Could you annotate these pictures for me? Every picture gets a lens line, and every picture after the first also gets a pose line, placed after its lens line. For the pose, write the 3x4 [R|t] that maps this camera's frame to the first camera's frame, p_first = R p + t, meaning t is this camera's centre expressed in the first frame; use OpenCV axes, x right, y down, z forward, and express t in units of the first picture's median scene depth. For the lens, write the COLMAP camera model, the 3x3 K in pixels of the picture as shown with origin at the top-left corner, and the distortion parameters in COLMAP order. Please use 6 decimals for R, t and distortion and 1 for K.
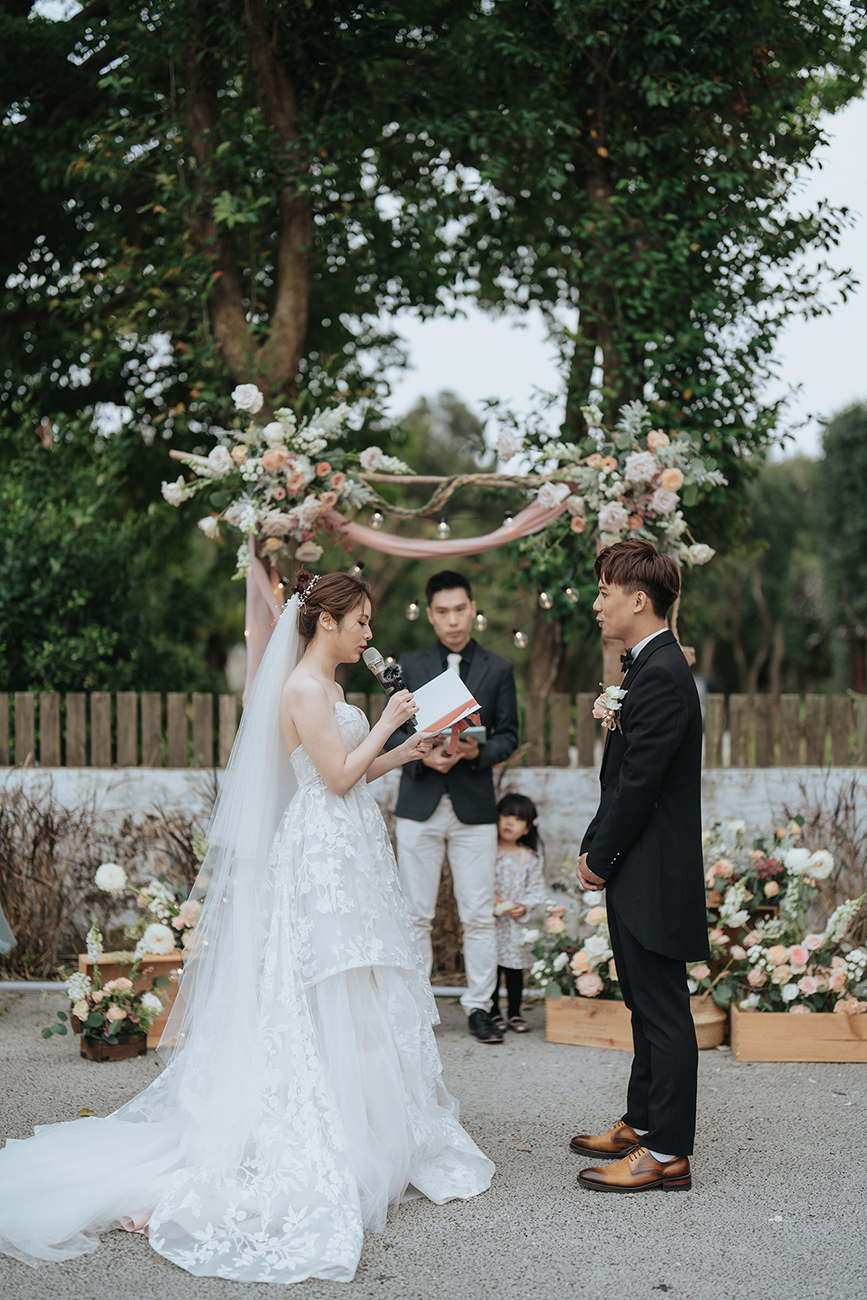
lens RADIAL K [[1827.7, 0, 446.1], [0, 1827.7, 650.8], [0, 0, 1]] dist [-0.026732, 0.000000]
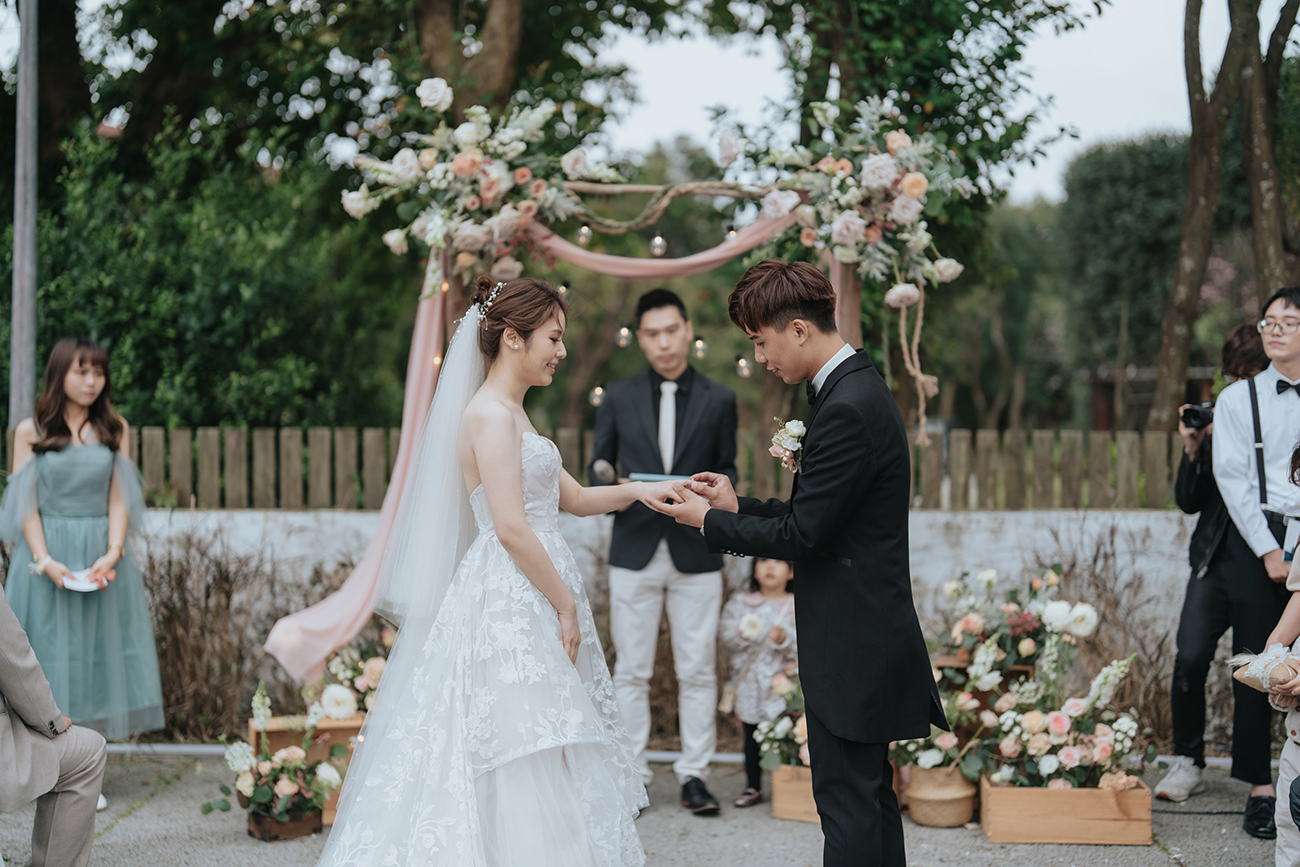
lens RADIAL K [[1827.7, 0, 644.9], [0, 1827.7, 402.3], [0, 0, 1]] dist [-0.026732, 0.000000]
pose [[0.999759, -0.000488, -0.021966, 0.012058], [0.000573, 0.999992, 0.003882, 0.007722], [0.021964, -0.003893, 0.999751, 0.109113]]
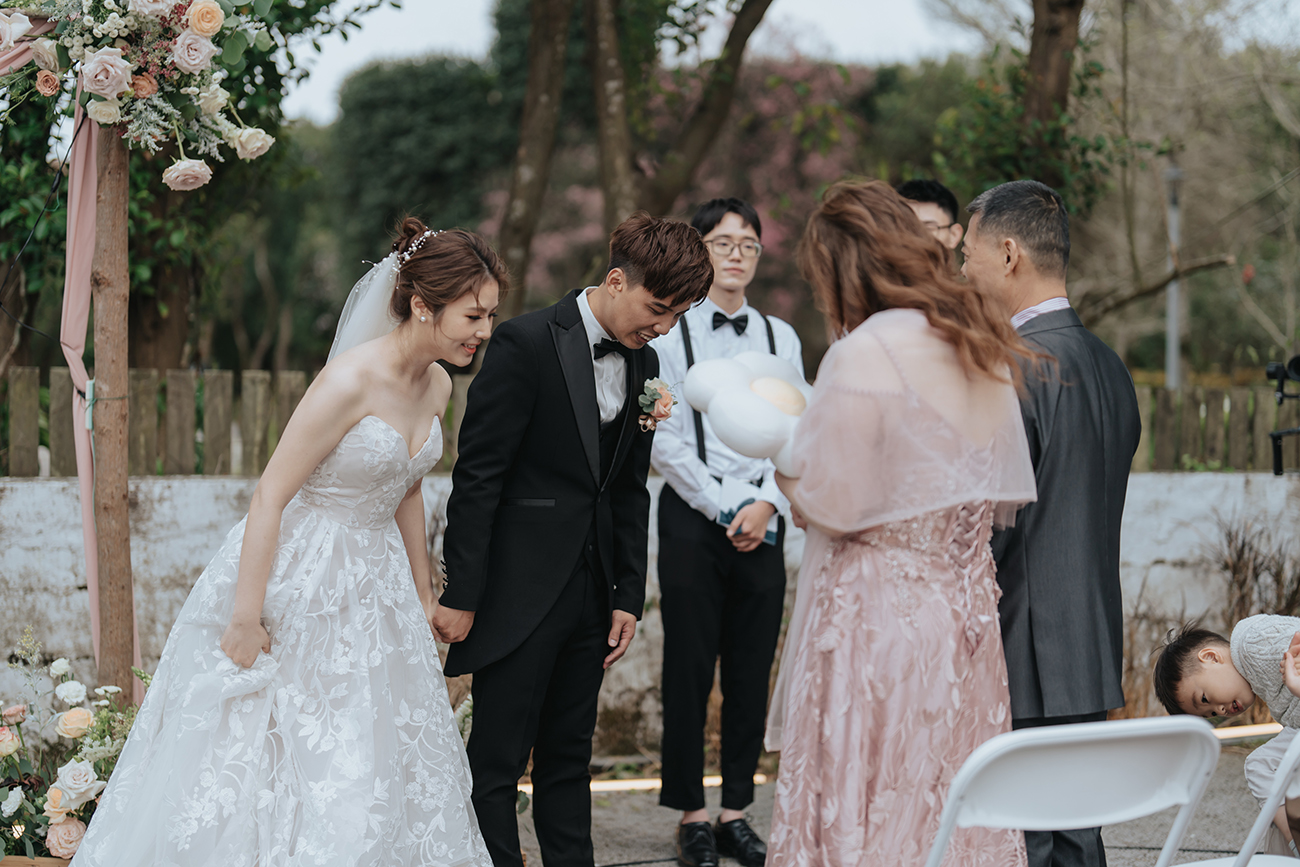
lens RADIAL K [[1827.7, 0, 699.7], [0, 1827.7, 449.9], [0, 0, 1]] dist [-0.026732, 0.000000]
pose [[0.916988, -0.009889, 0.398793, 0.029041], [-0.014588, 0.998193, 0.058297, 0.013402], [-0.398648, -0.059275, 0.915186, 0.354172]]
